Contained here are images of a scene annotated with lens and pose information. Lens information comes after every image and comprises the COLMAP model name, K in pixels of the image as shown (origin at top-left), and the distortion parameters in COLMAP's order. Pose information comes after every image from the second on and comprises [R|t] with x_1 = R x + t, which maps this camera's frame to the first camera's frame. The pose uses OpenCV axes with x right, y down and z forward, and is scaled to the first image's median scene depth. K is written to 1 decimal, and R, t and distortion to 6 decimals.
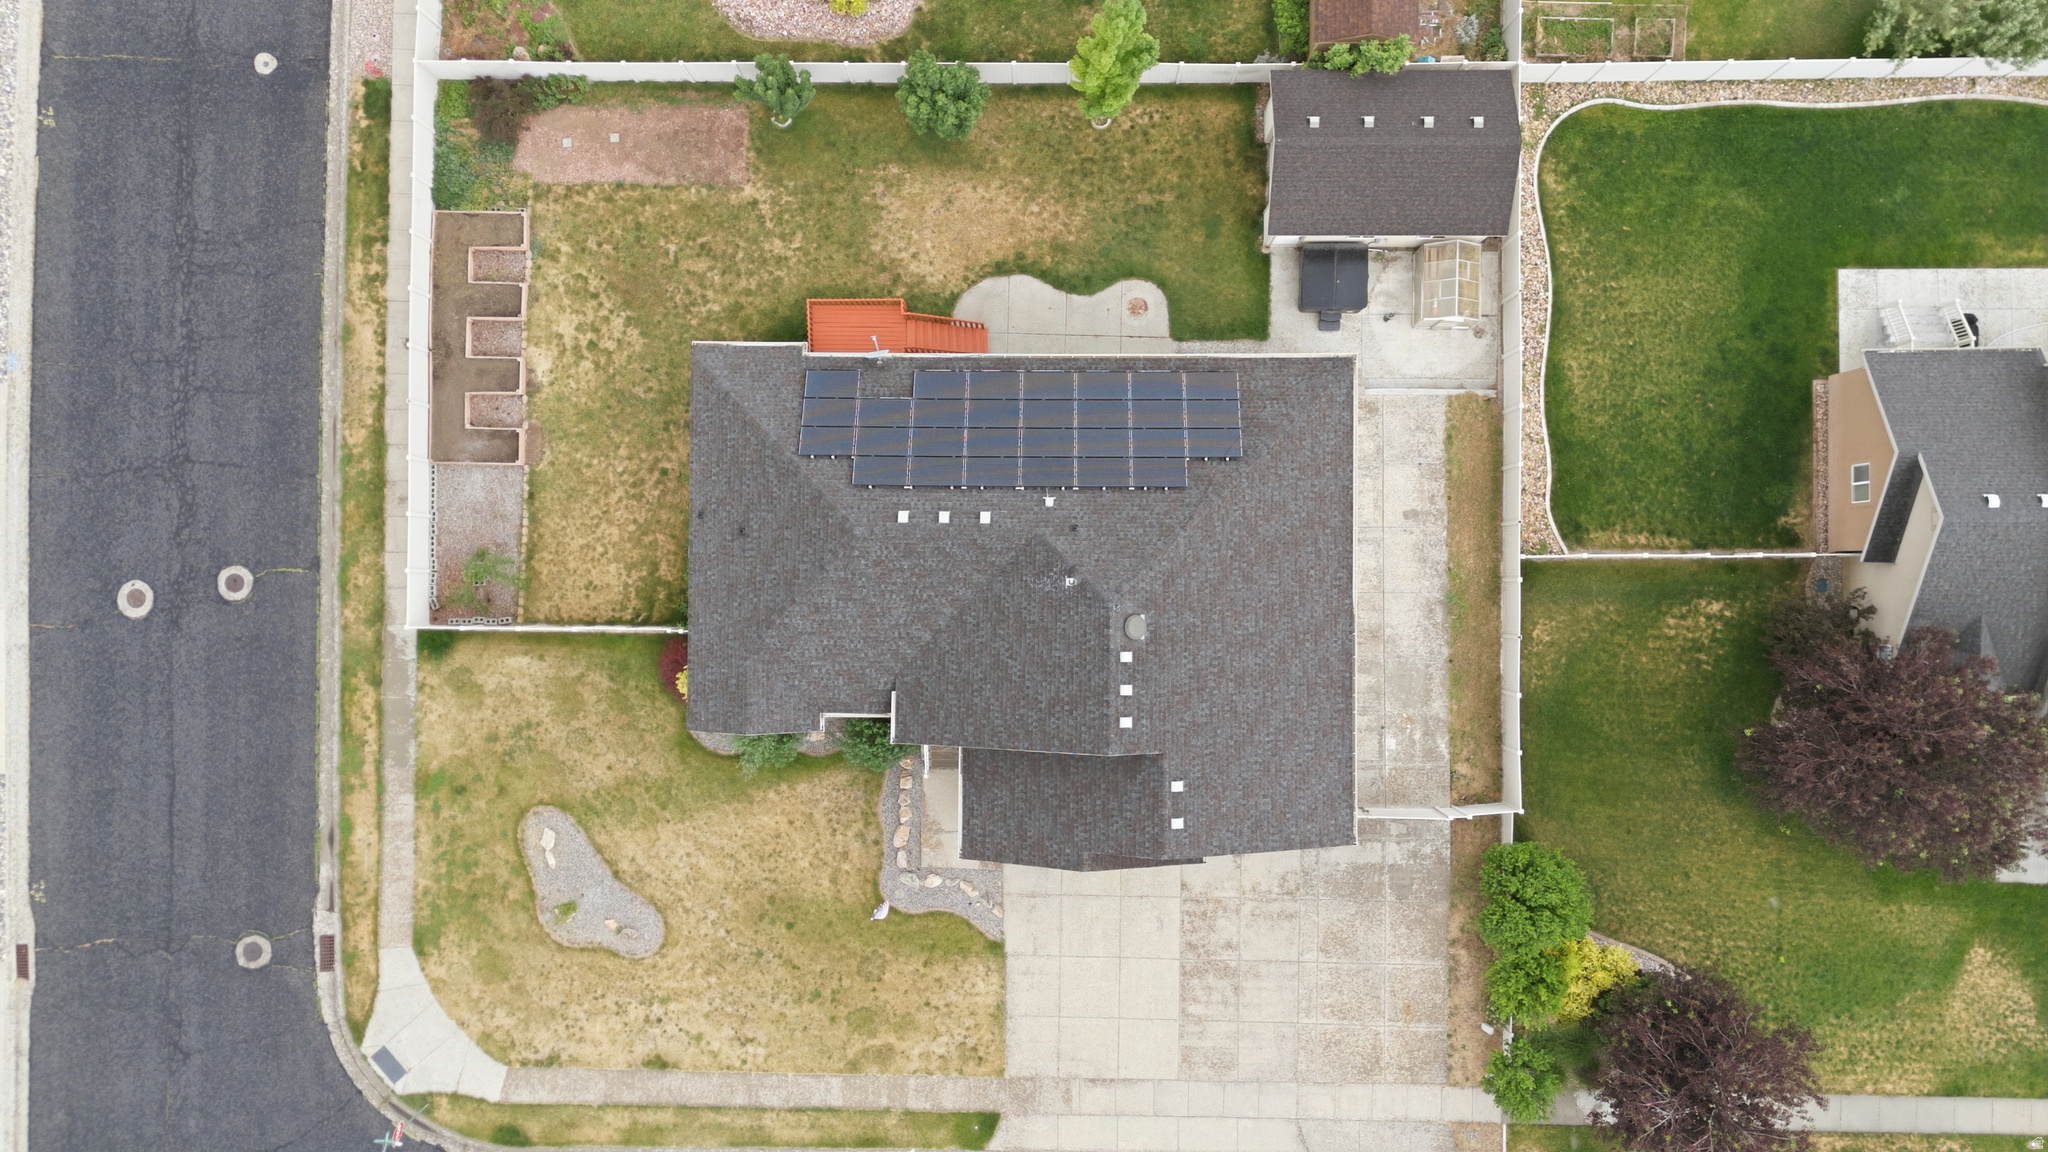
lens RADIAL K [[1494.4, 0, 1028.4], [0, 1494.4, 572.1], [0, 0, 1]] dist [0.084690, -0.092915]
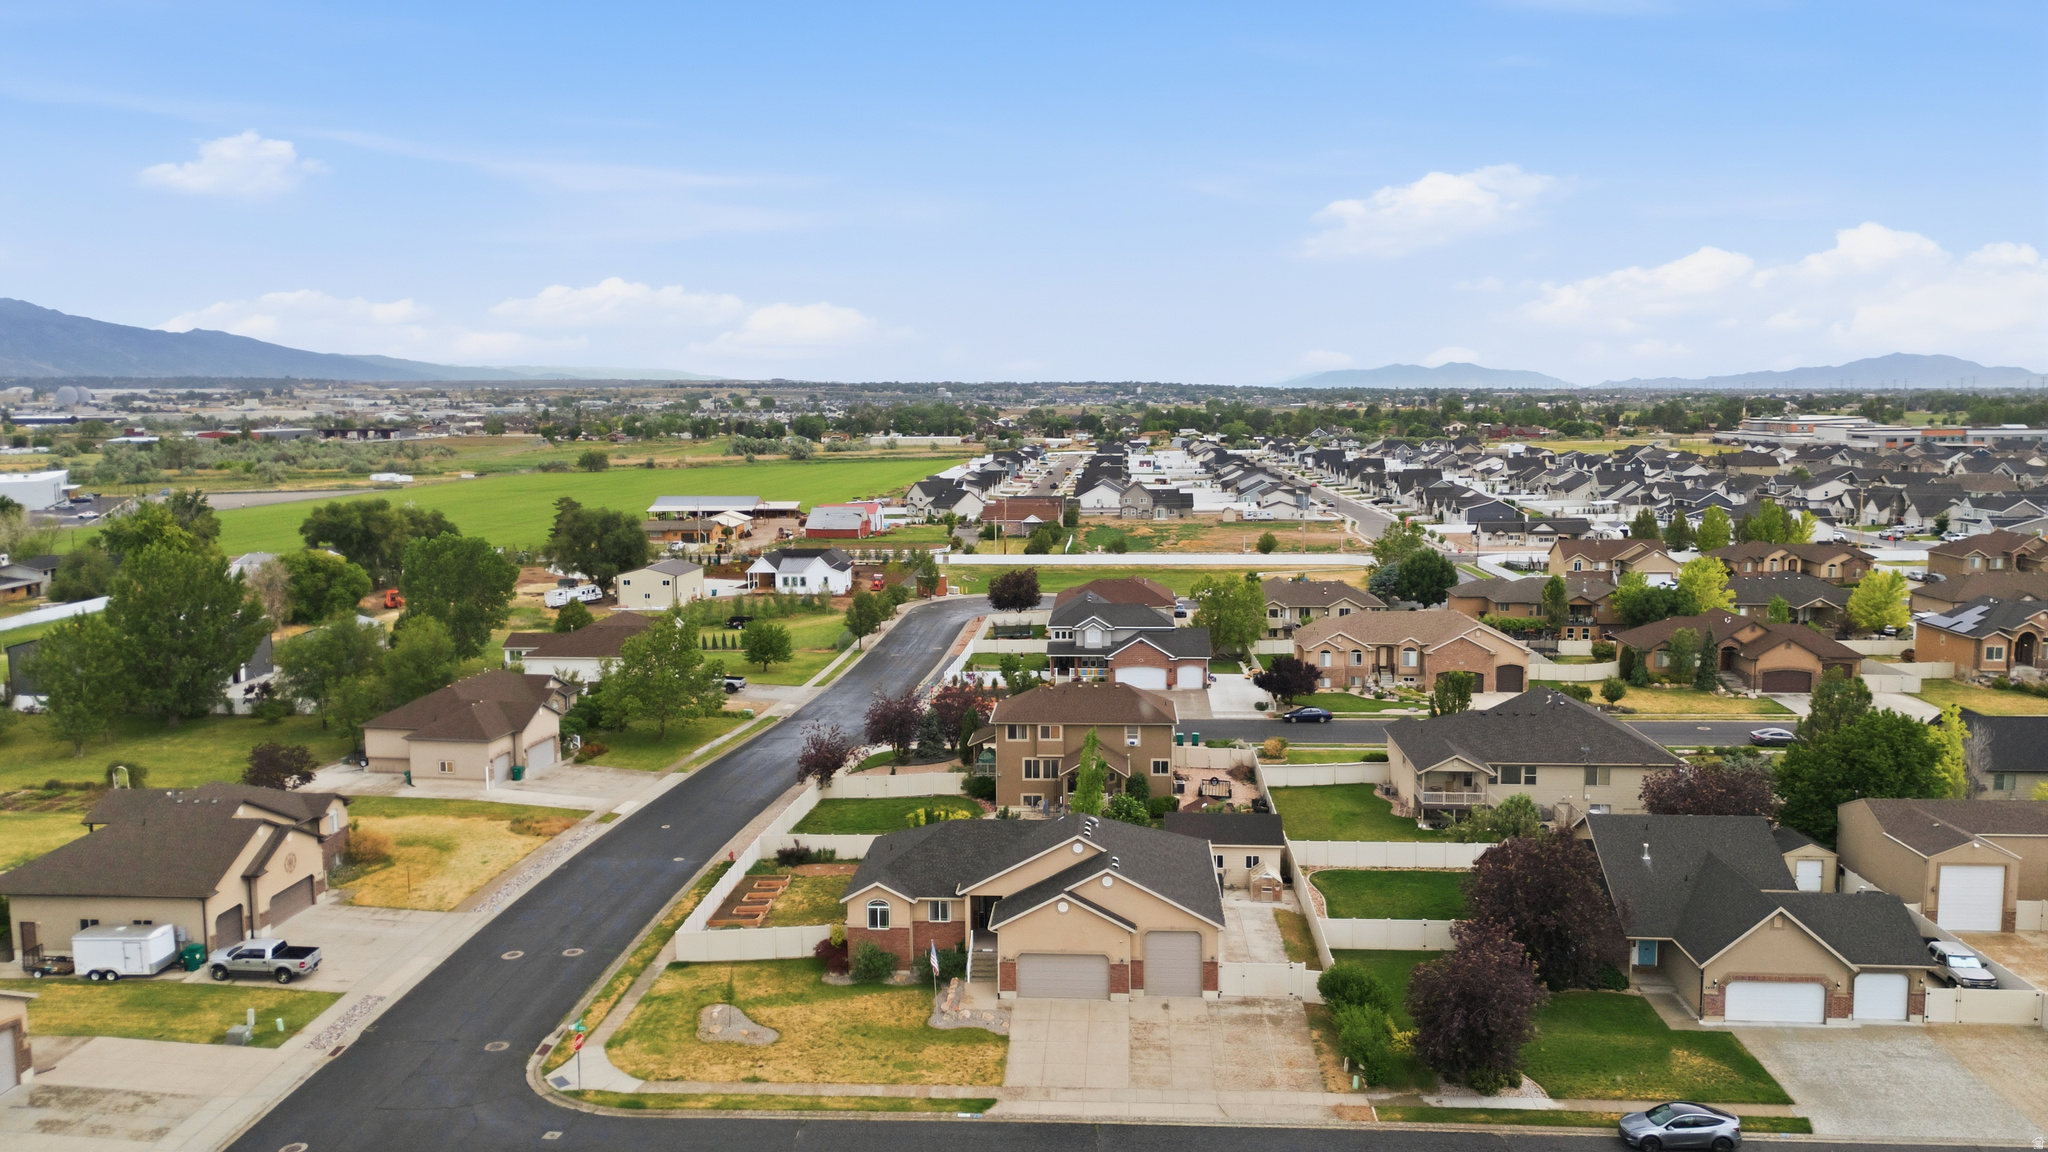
lens RADIAL K [[1495.0, 0, 1024.0], [0, 1495.0, 576.0], [0, 0, 1]] dist [0.080383, -0.070100]
pose [[0.998305, 0.017390, -0.055538, 0.071436], [-0.057288, 0.125713, -0.990411, 1.623289], [-0.010241, 0.991914, 0.126496, 0.364405]]
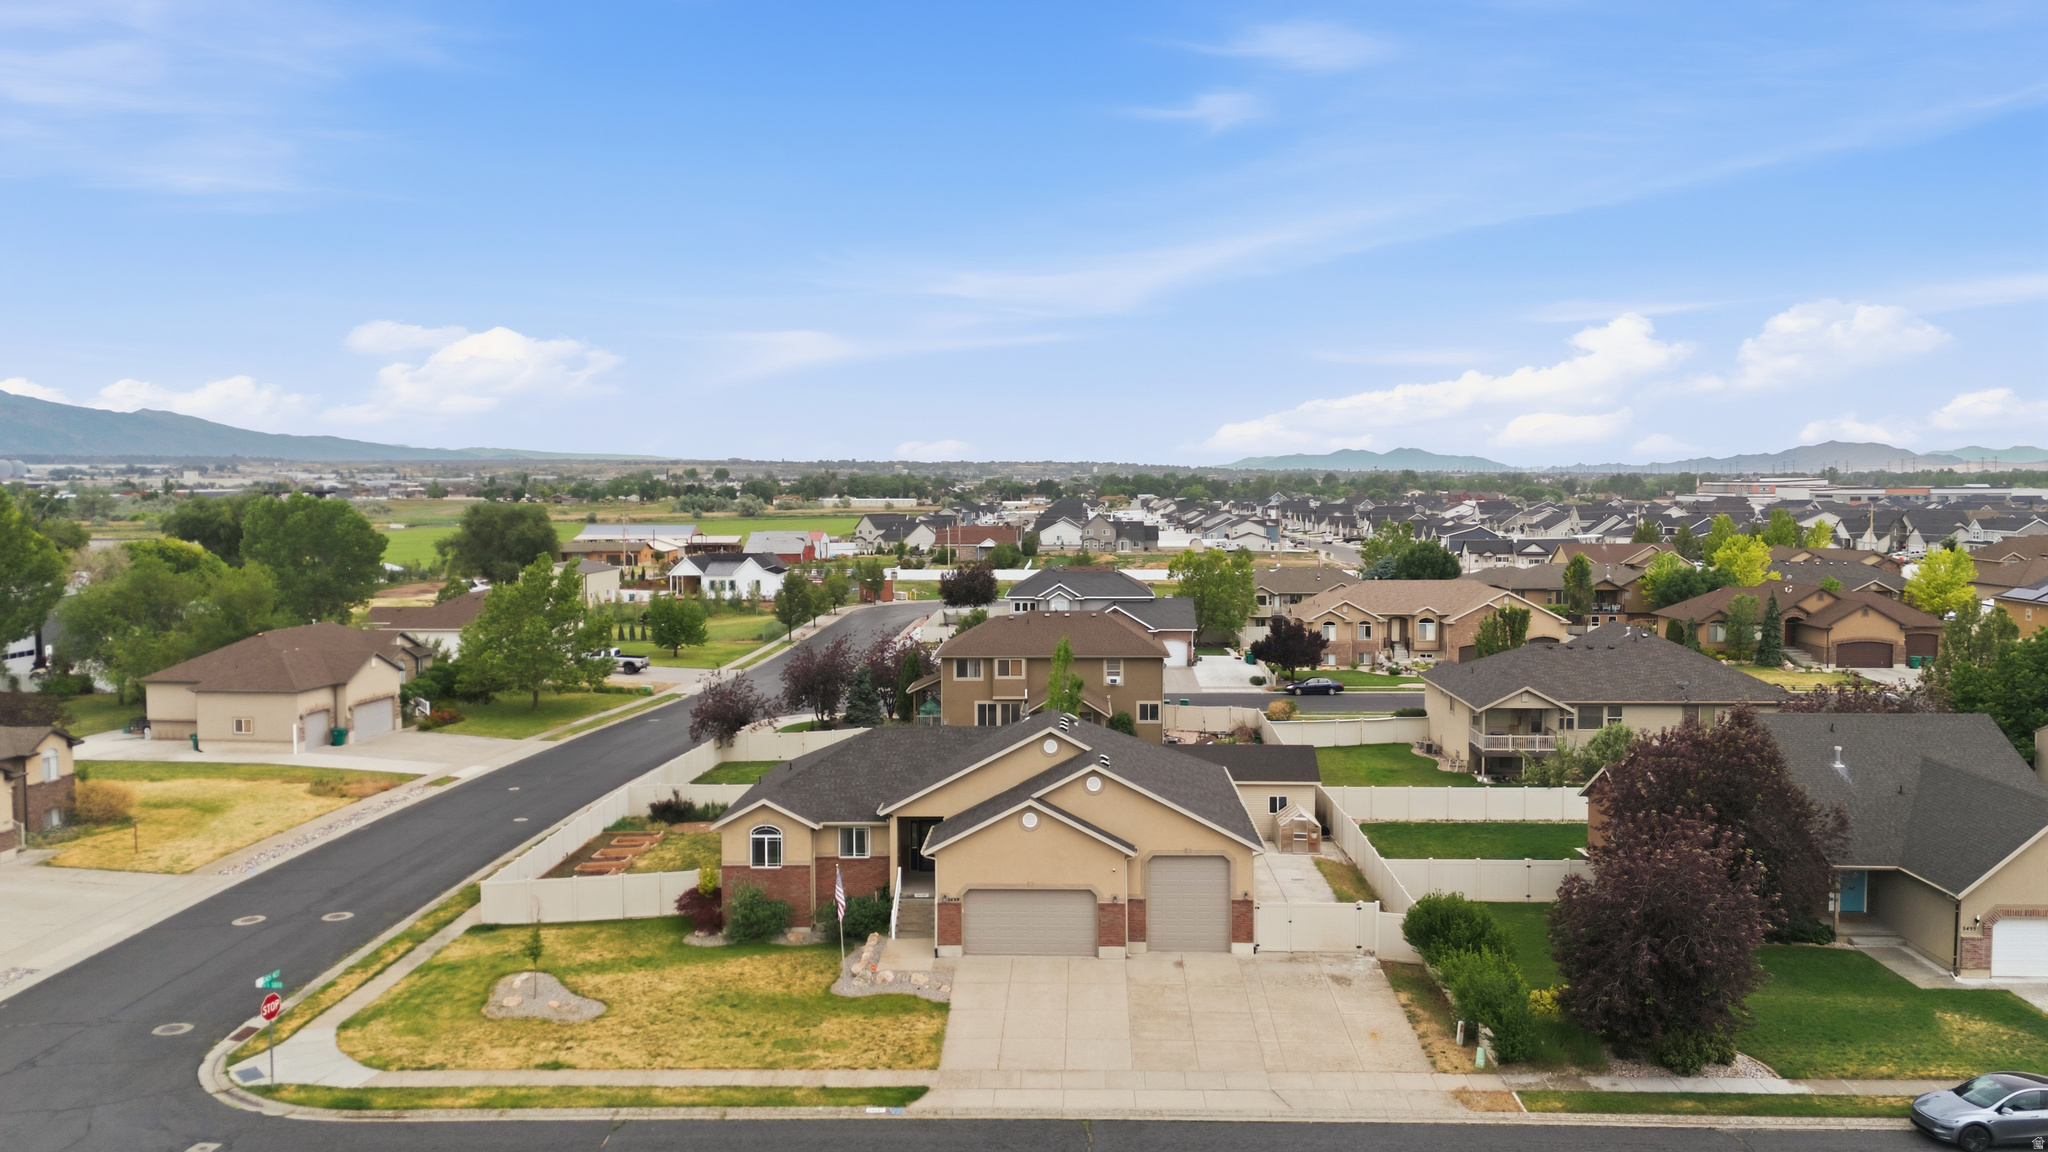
lens RADIAL K [[1495.0, 0, 1024.0], [0, 1495.0, 576.0], [0, 0, 1]] dist [0.080383, -0.070100]
pose [[0.999497, 0.015838, -0.027485, 0.054400], [-0.028552, 0.071607, -0.997024, 1.191627], [-0.013823, 0.997307, 0.072023, 0.641348]]
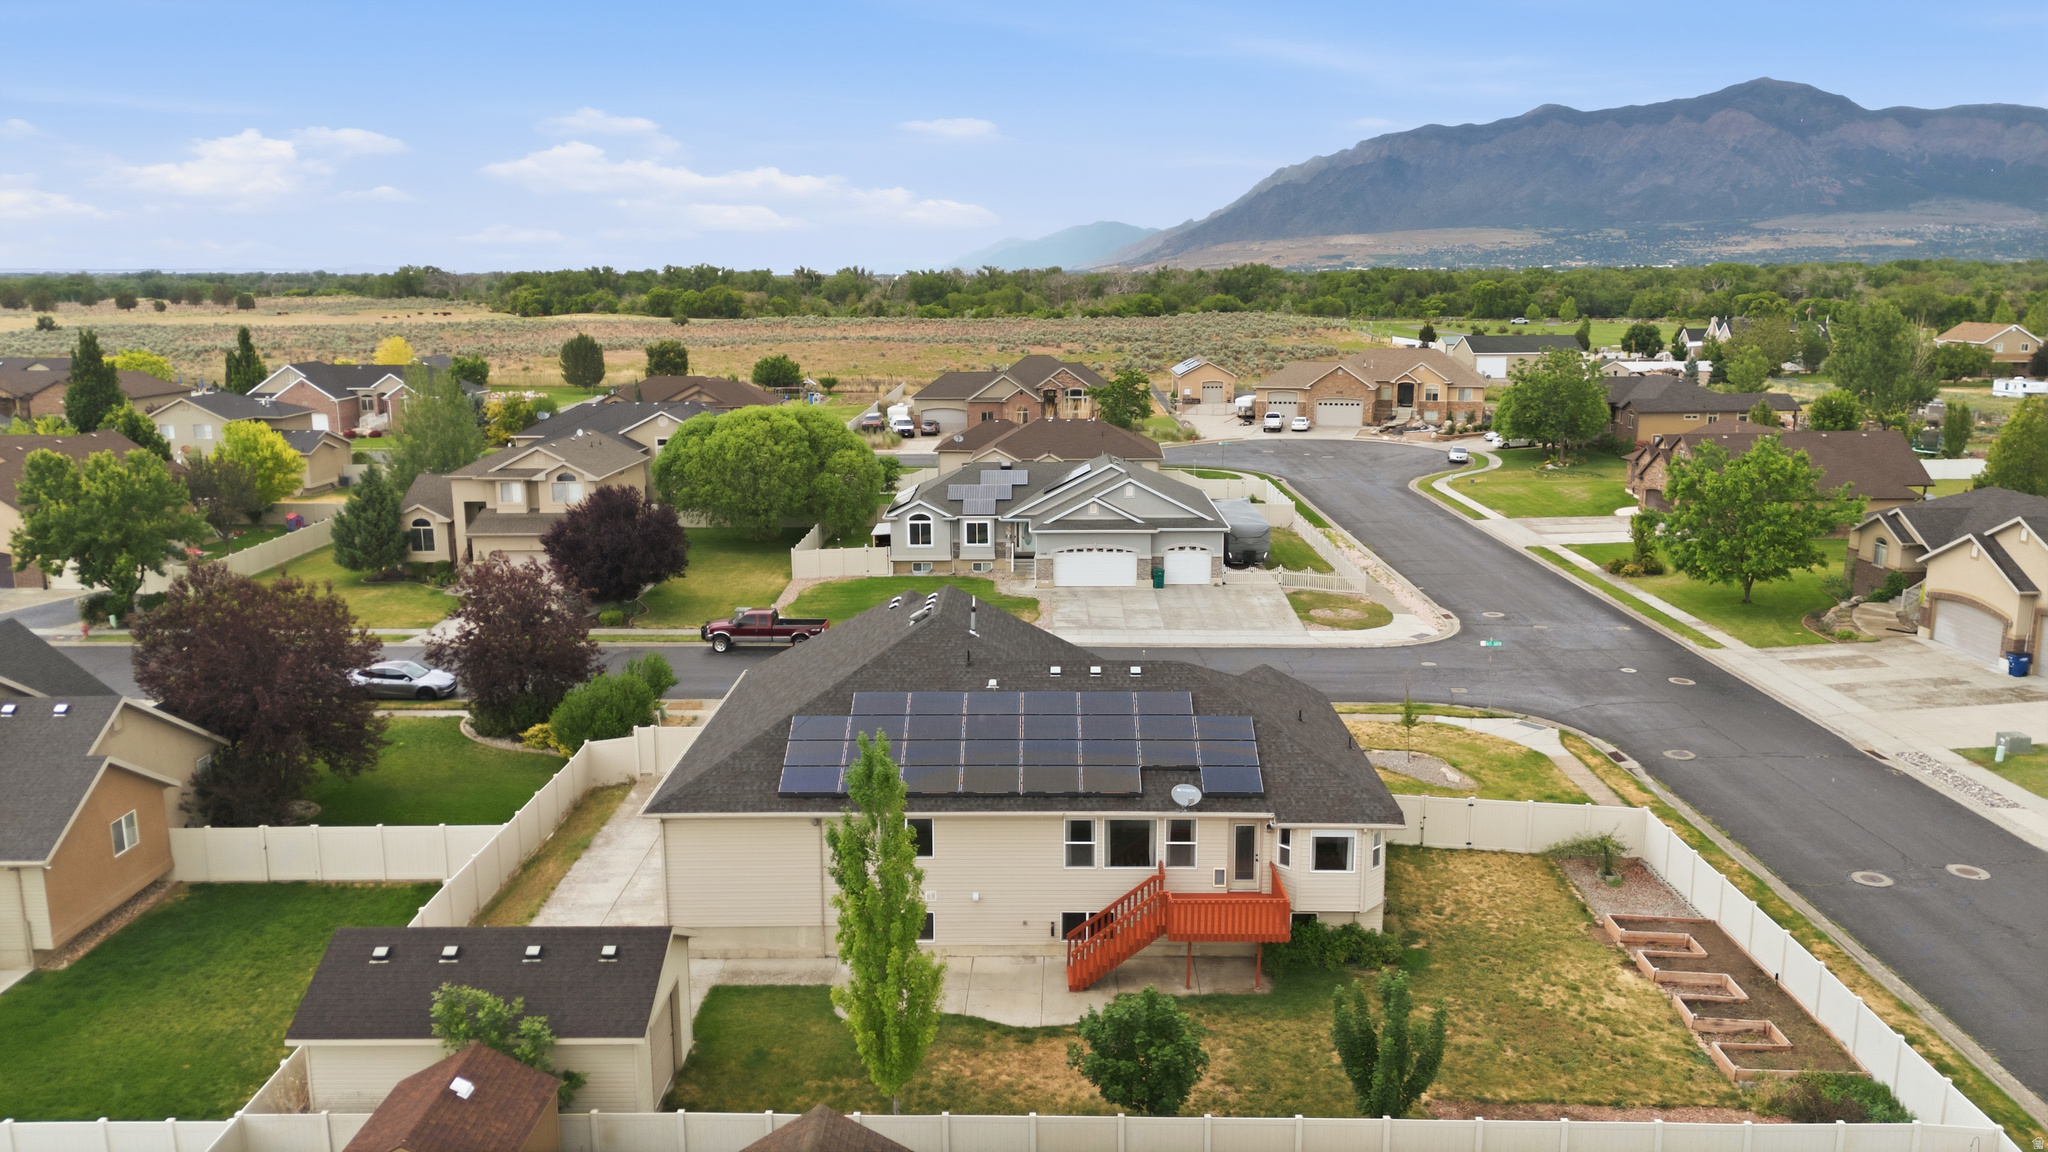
lens RADIAL K [[1494.4, 0, 1028.4], [0, 1494.4, 572.1], [0, 0, 1]] dist [0.084690, -0.092915]
pose [[-0.999736, 0.022018, 0.006569, -0.015804], [0.002243, -0.191005, 0.981586, -0.883252], [0.022867, 0.981342, 0.190906, 0.631777]]
